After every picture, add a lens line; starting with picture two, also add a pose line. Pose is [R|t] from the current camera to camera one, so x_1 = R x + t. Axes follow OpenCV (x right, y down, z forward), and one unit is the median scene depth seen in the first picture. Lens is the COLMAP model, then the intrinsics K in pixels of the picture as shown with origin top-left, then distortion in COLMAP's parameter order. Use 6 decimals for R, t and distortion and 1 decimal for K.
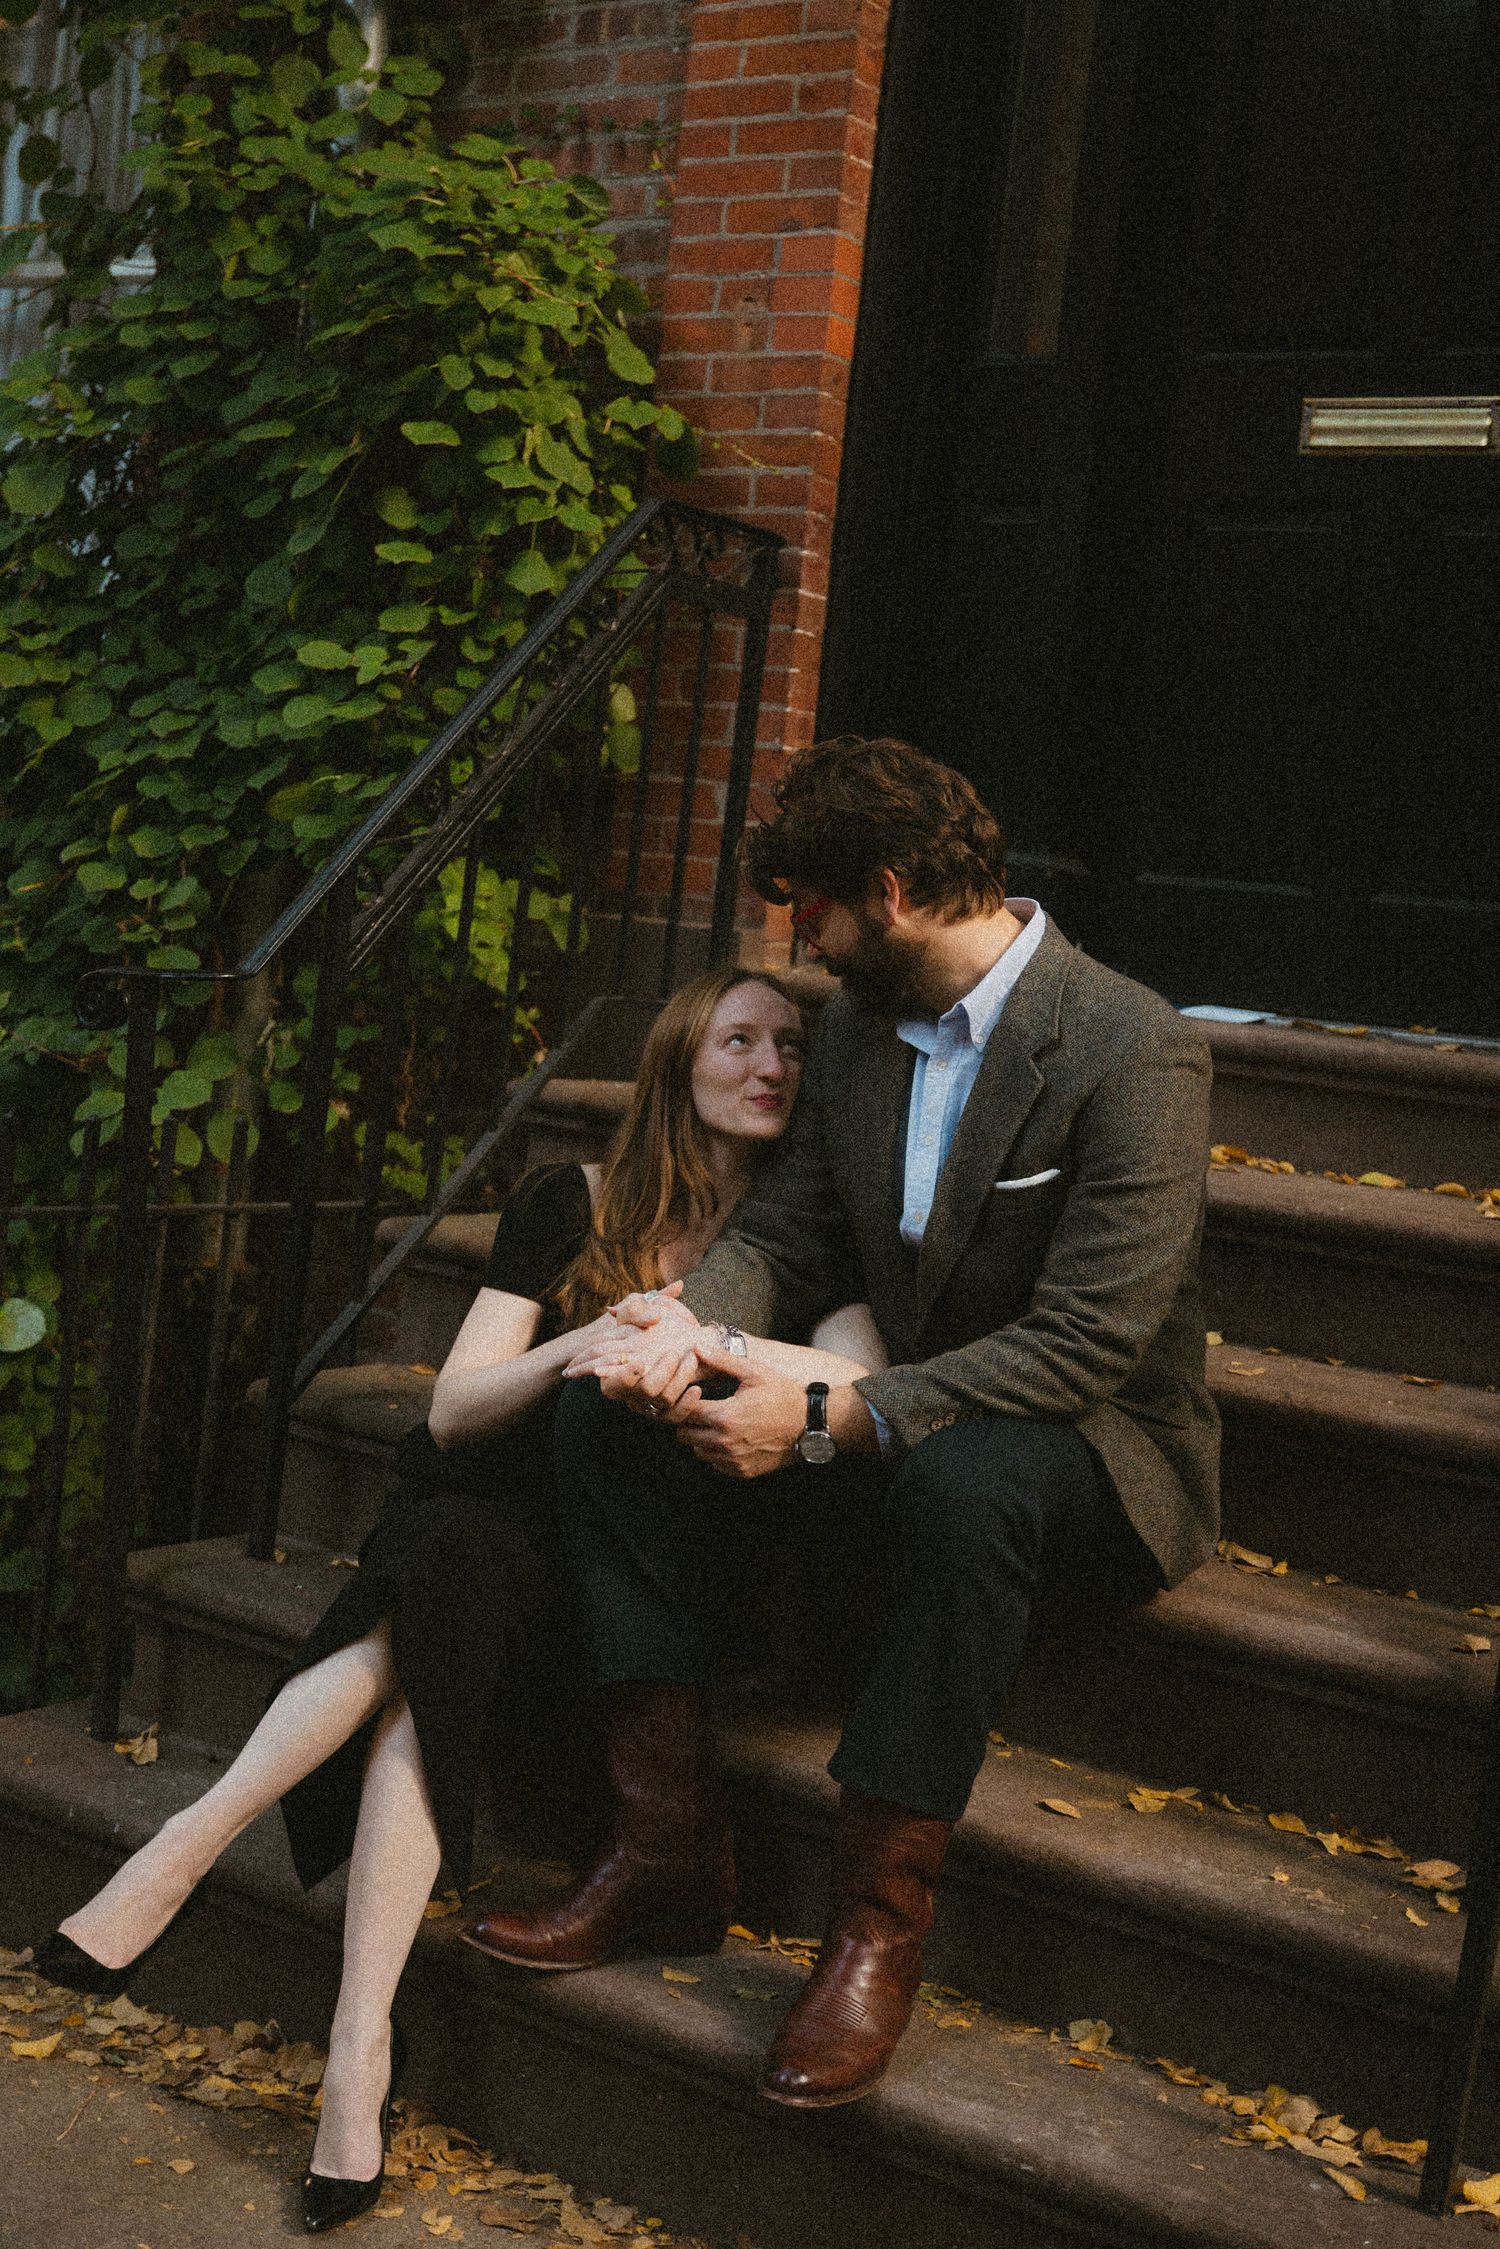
lens RADIAL K [[2977.1, 0, 750.0], [0, 2977.1, 1124.5], [0, 0, 1]] dist [0.009499, -0.021207]
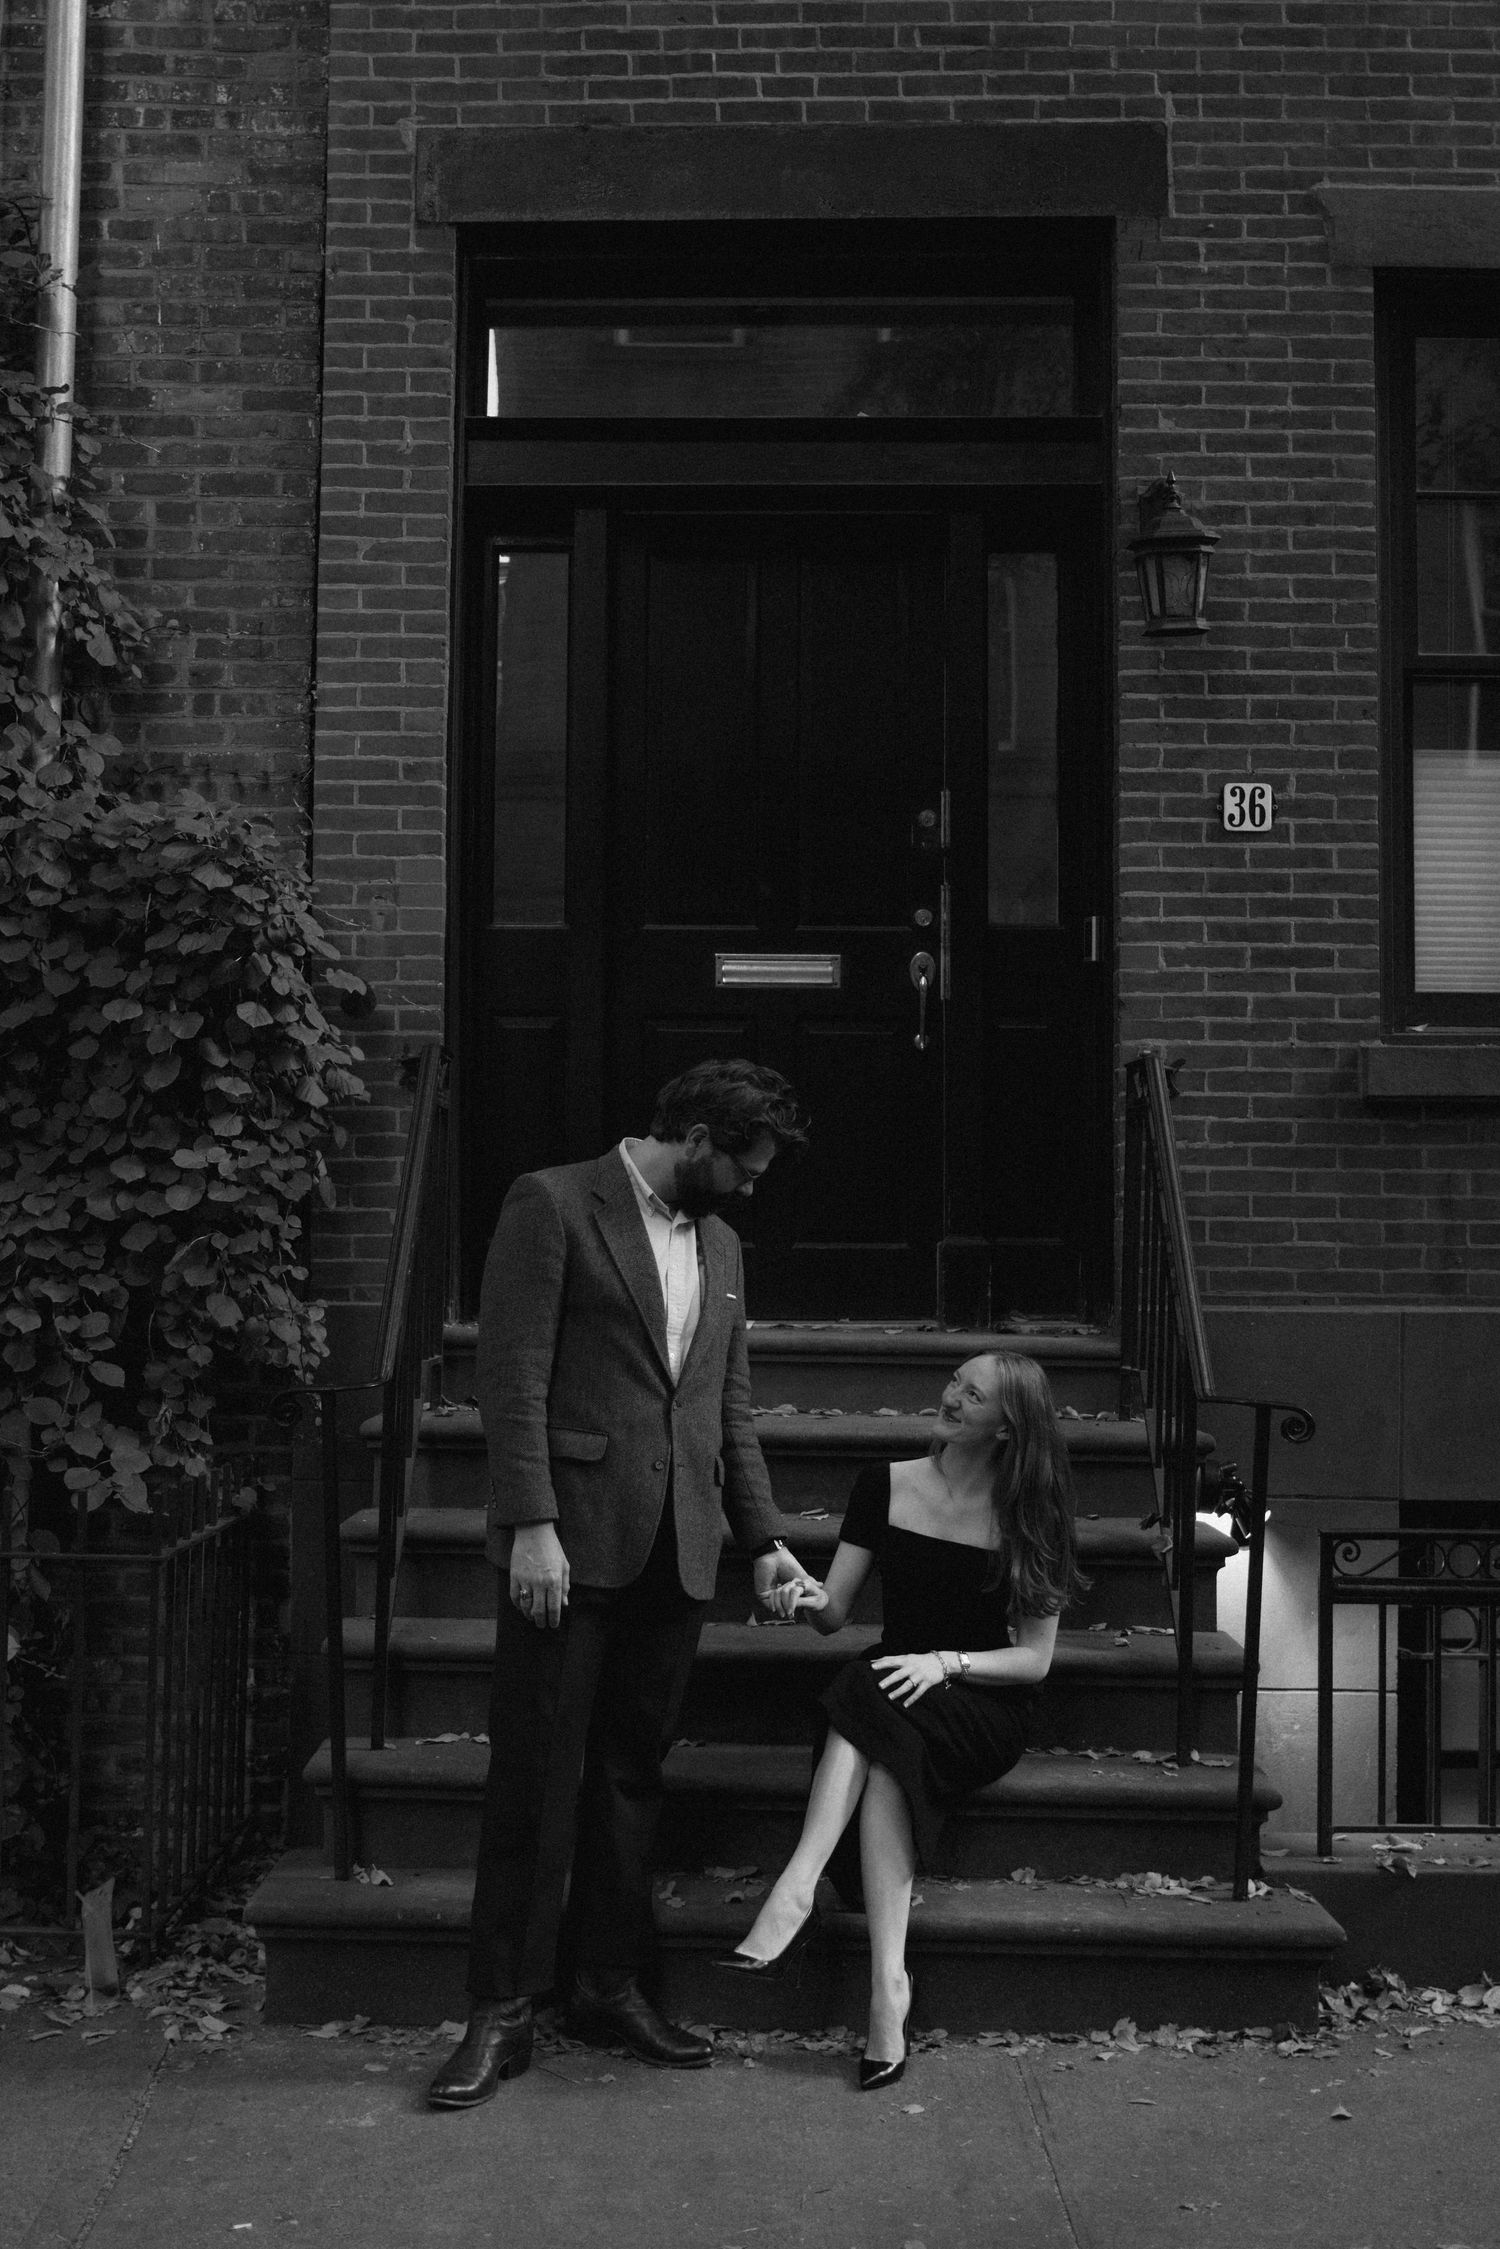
lens RADIAL K [[2739.3, 0, 750.0], [0, 2739.3, 1124.5], [0, 0, 1]] dist [0.017685, 0.024029]
pose [[0.826552, -0.076576, 0.557628, -0.649926], [0.114826, 0.992808, -0.033865, -0.090890], [-0.551024, 0.092021, 0.829400, -0.277281]]
